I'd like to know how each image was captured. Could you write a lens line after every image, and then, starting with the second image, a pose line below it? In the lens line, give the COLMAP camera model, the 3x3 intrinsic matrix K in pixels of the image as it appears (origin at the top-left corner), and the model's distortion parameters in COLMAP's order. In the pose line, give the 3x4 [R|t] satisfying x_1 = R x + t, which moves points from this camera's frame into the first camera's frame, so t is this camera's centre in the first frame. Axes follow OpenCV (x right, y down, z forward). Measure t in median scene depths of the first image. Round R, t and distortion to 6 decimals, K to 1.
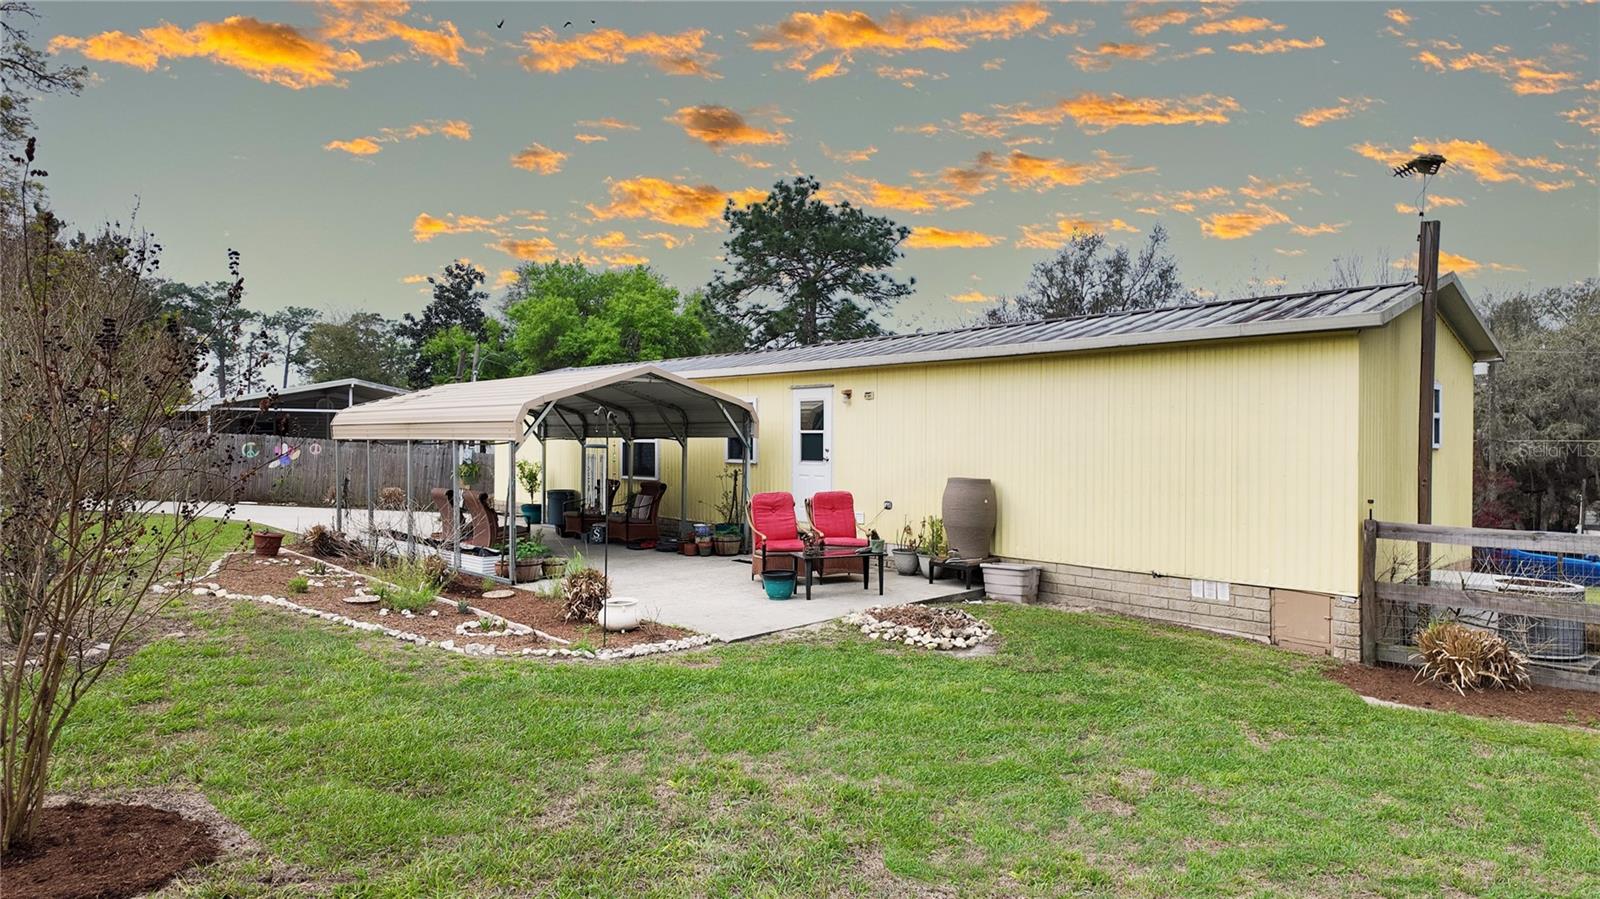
lens RADIAL K [[929.1, 0, 800.0], [0, 929.1, 449.5], [0, 0, 1]] dist [0.096327, -0.129100]
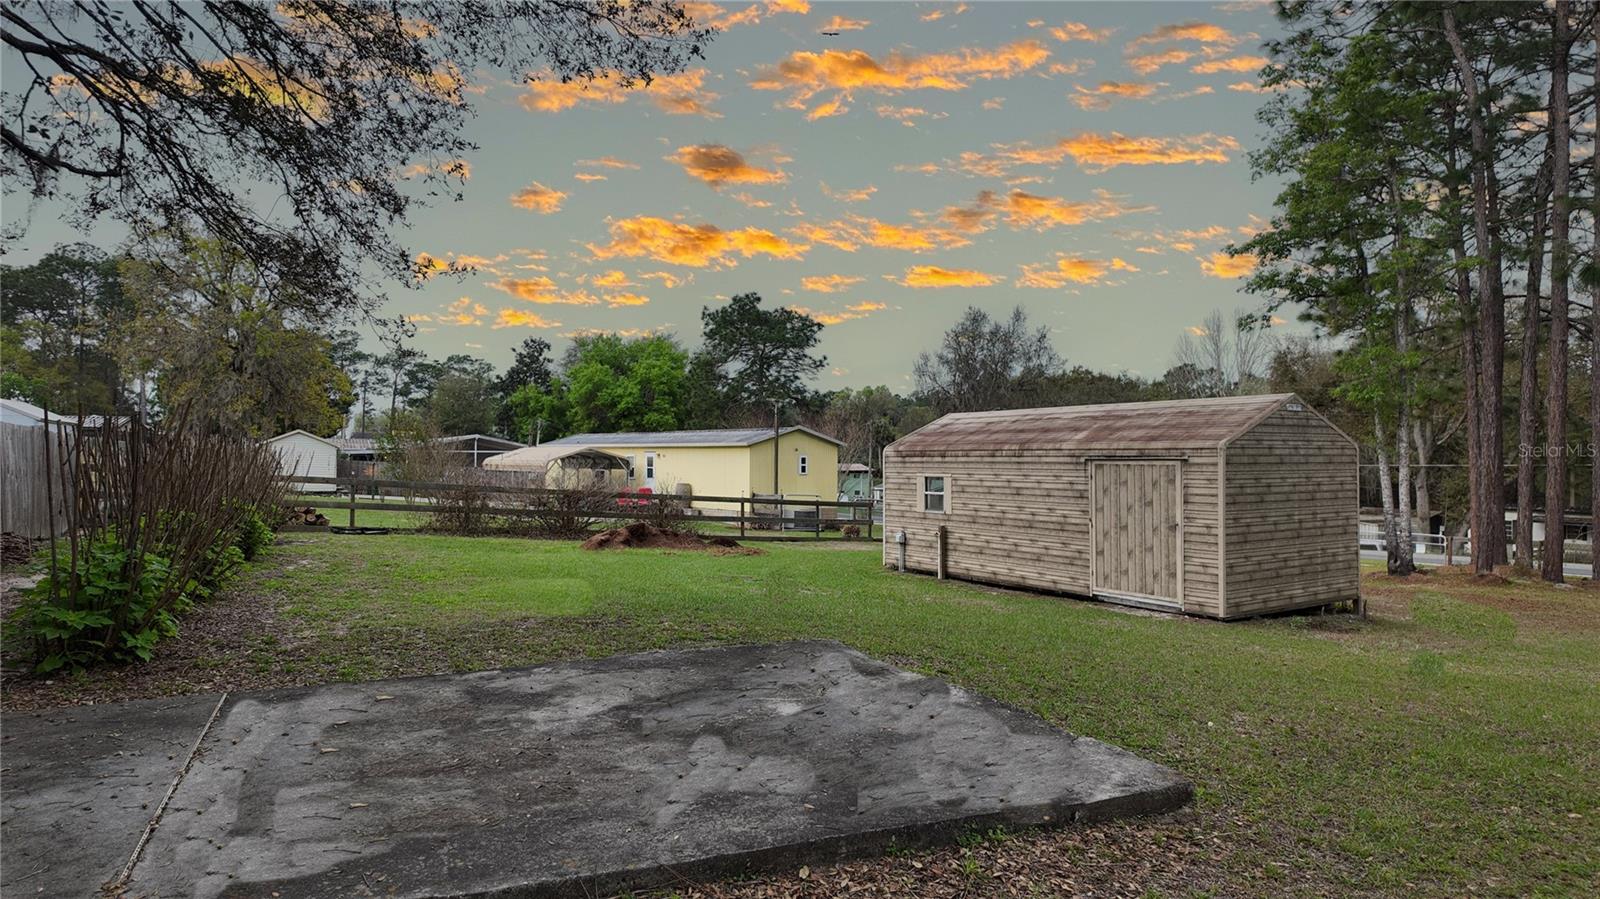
lens RADIAL K [[929.1, 0, 800.0], [0, 929.1, 449.5], [0, 0, 1]] dist [0.096327, -0.129100]
pose [[0.997414, -0.003531, -0.071784, 0.149364], [0.002394, 0.999870, -0.015930, -0.006307], [0.071831, 0.015717, 0.997293, -0.401712]]
